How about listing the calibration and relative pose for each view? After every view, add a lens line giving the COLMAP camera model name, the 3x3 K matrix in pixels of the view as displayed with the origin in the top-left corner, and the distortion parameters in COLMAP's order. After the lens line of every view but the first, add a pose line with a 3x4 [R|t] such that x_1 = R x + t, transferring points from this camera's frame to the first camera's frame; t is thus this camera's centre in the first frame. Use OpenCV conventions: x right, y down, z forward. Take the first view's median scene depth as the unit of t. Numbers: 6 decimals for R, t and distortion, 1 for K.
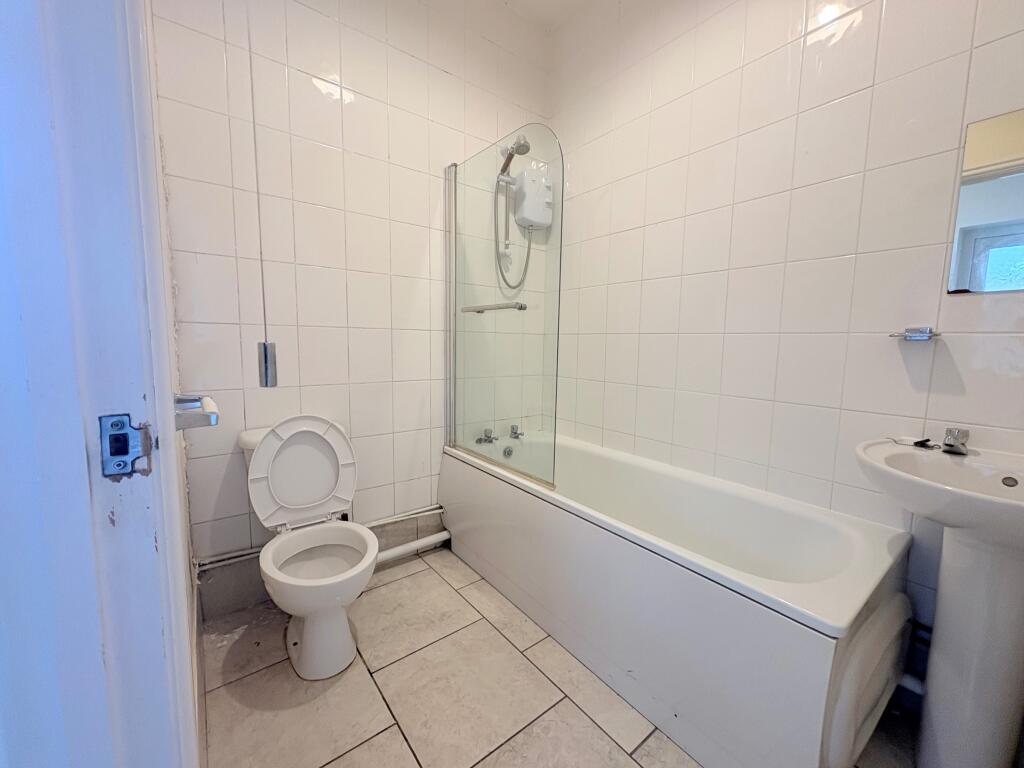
lens RADIAL K [[407.9, 0, 516.4], [0, 407.9, 385.3], [0, 0, 1]] dist [0.003029, -0.001213]
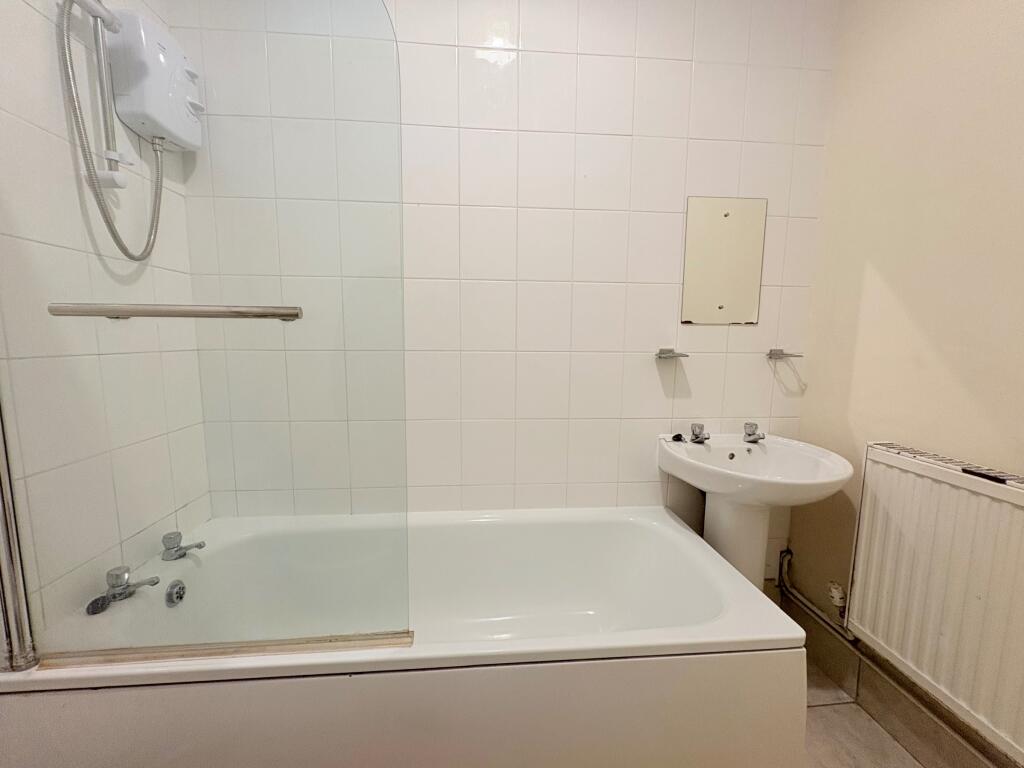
lens RADIAL K [[407.9, 0, 512.8], [0, 407.9, 385.1], [0, 0, 1]] dist [0.003029, -0.001213]
pose [[0.542333, -0.117254, 0.831941, -0.190161], [0.089822, 0.992630, 0.081348, -0.095710], [-0.835348, 0.030609, 0.548868, 0.389754]]
